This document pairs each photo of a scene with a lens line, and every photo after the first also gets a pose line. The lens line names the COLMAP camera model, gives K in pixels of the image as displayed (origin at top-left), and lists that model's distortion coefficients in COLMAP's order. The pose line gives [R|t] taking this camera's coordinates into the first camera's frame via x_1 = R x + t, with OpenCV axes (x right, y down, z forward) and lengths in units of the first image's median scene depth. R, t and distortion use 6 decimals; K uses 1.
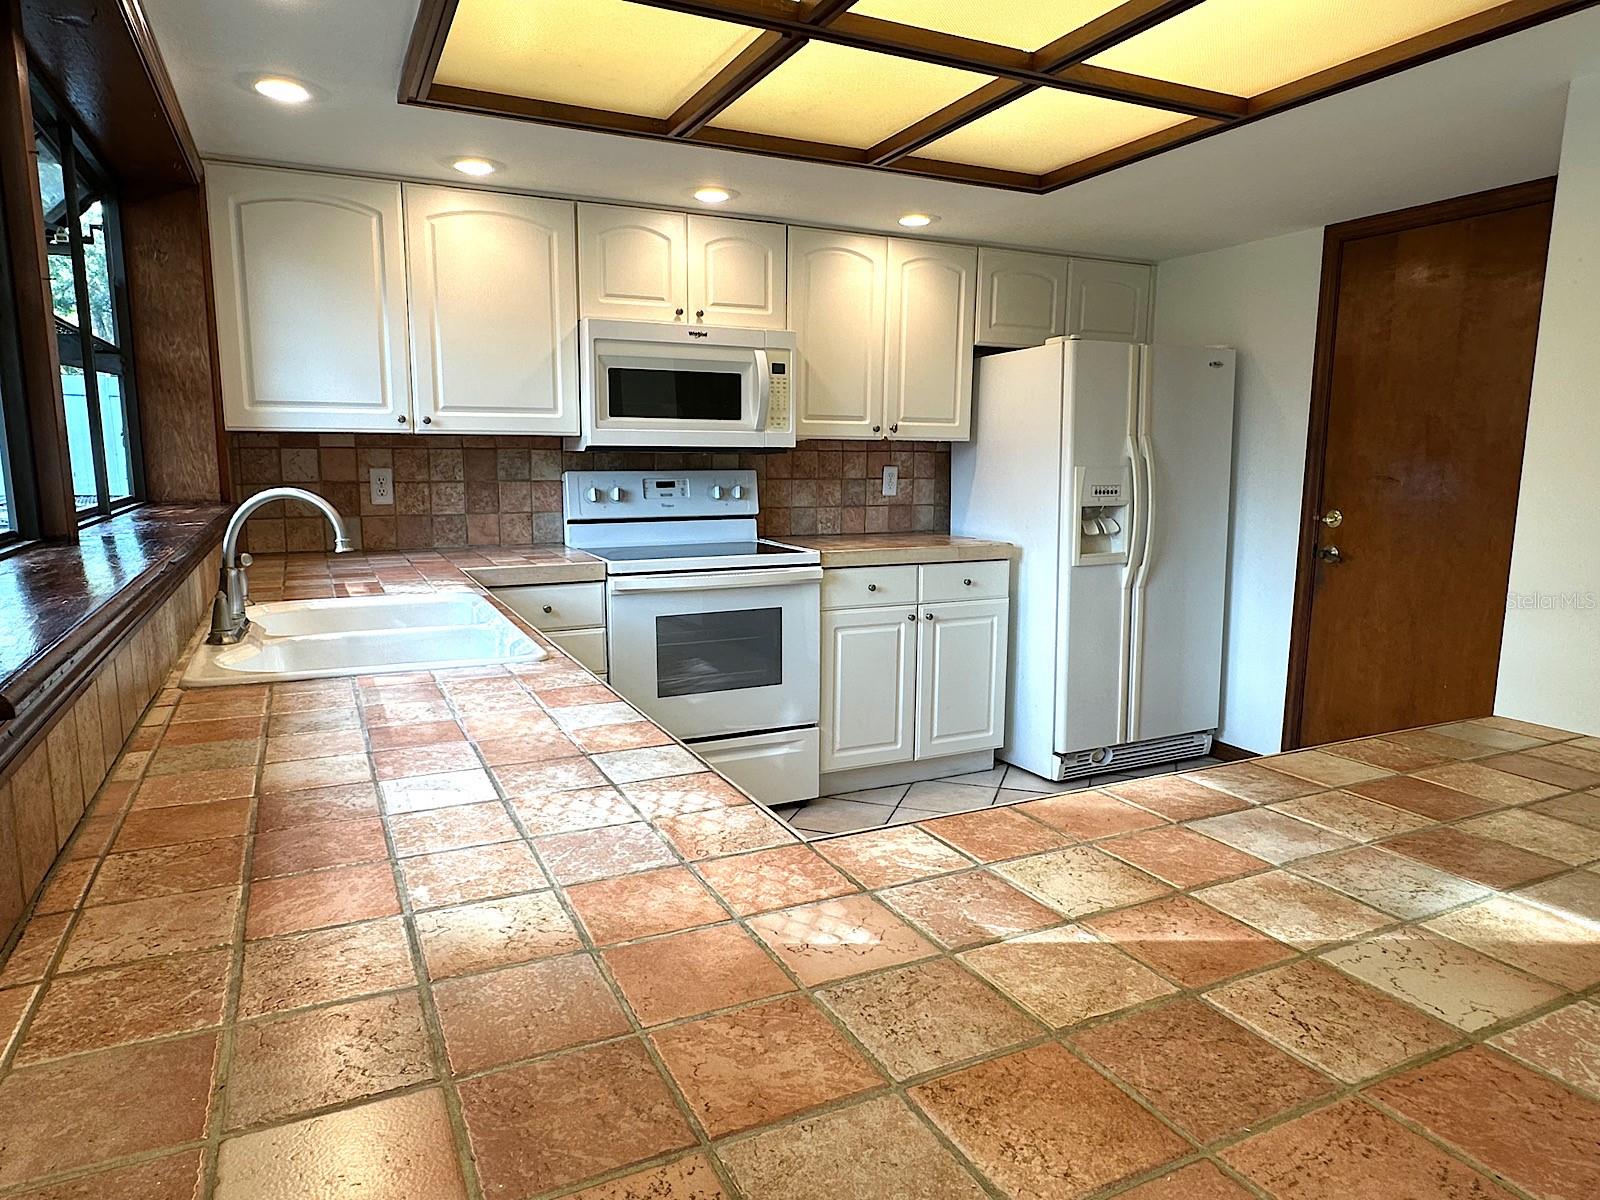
lens RADIAL K [[999.0, 0, 800.0], [0, 999.0, 600.0], [0, 0, 1]] dist [0.001000, 0.000854]
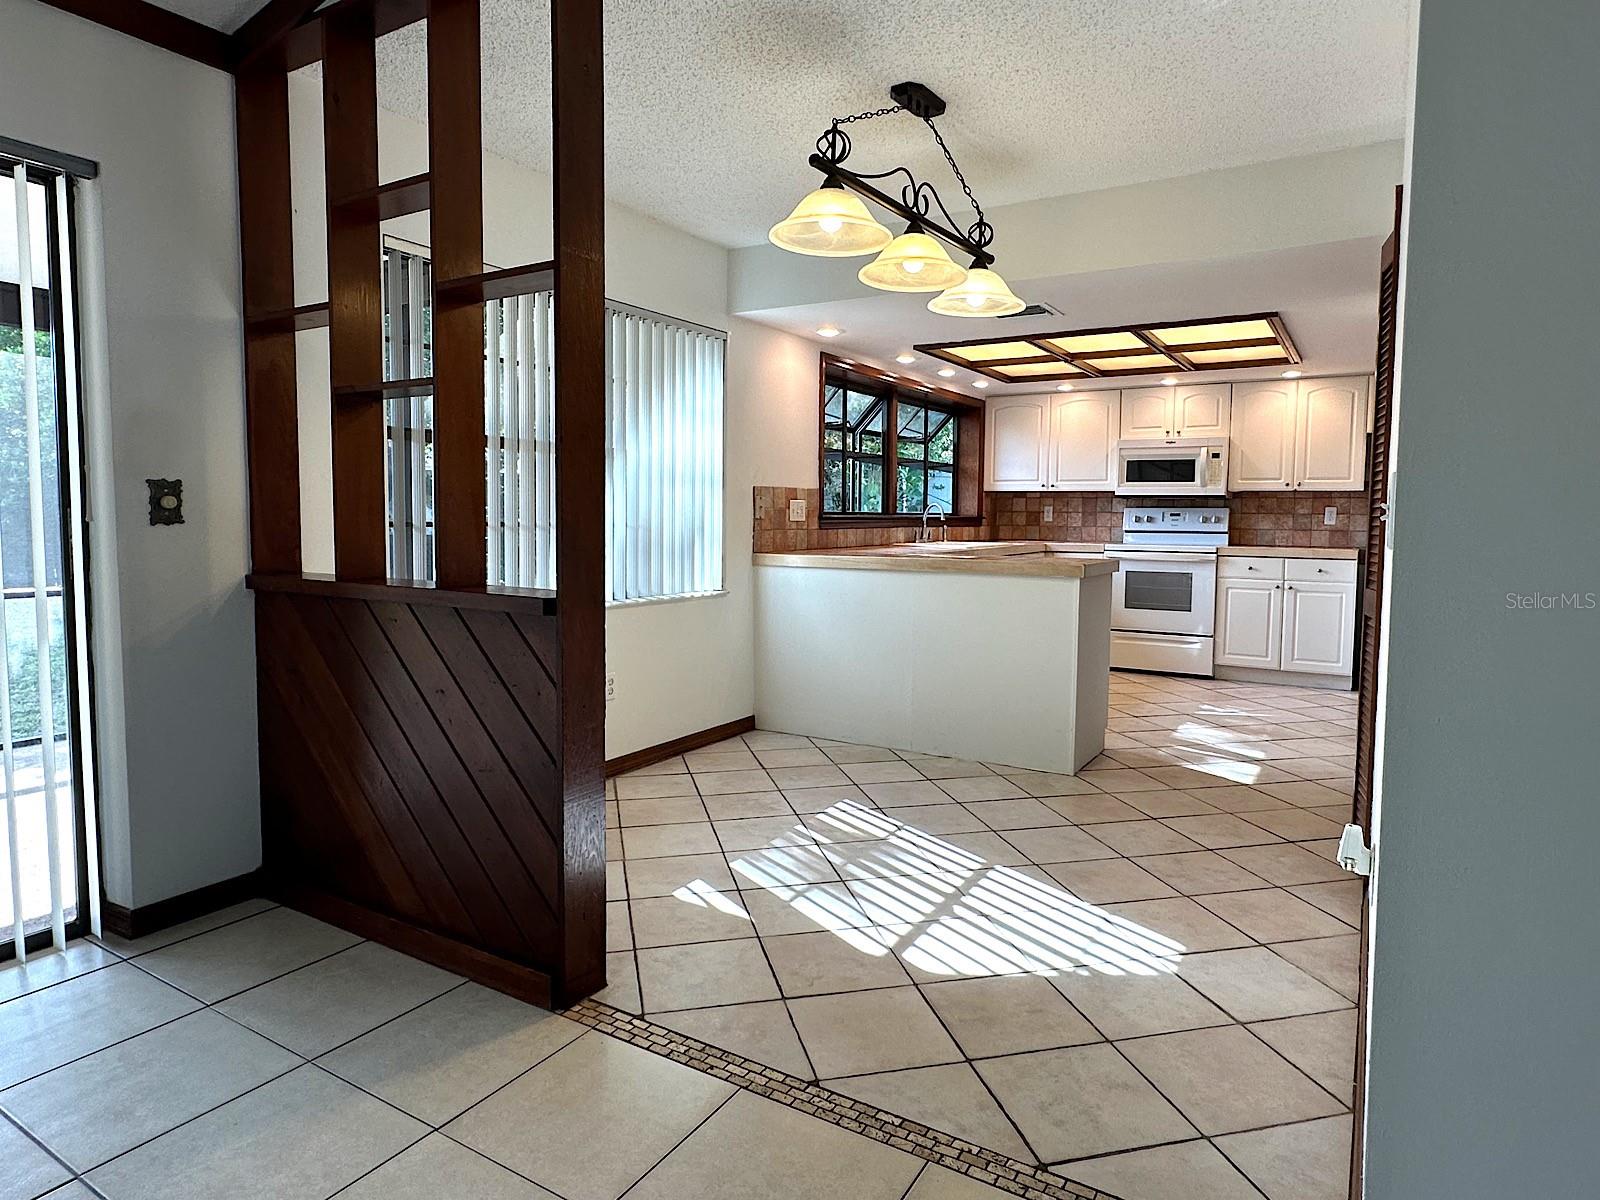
lens RADIAL K [[950.7, 0, 798.6], [0, 950.7, 574.5], [0, 0, 1]] dist [-0.001671, -0.000576]
pose [[0.539502, 0.054138, -0.840242, 1.119541], [-0.131468, 0.991107, -0.020554, 0.148353], [0.831657, 0.121554, 0.541822, -0.675450]]
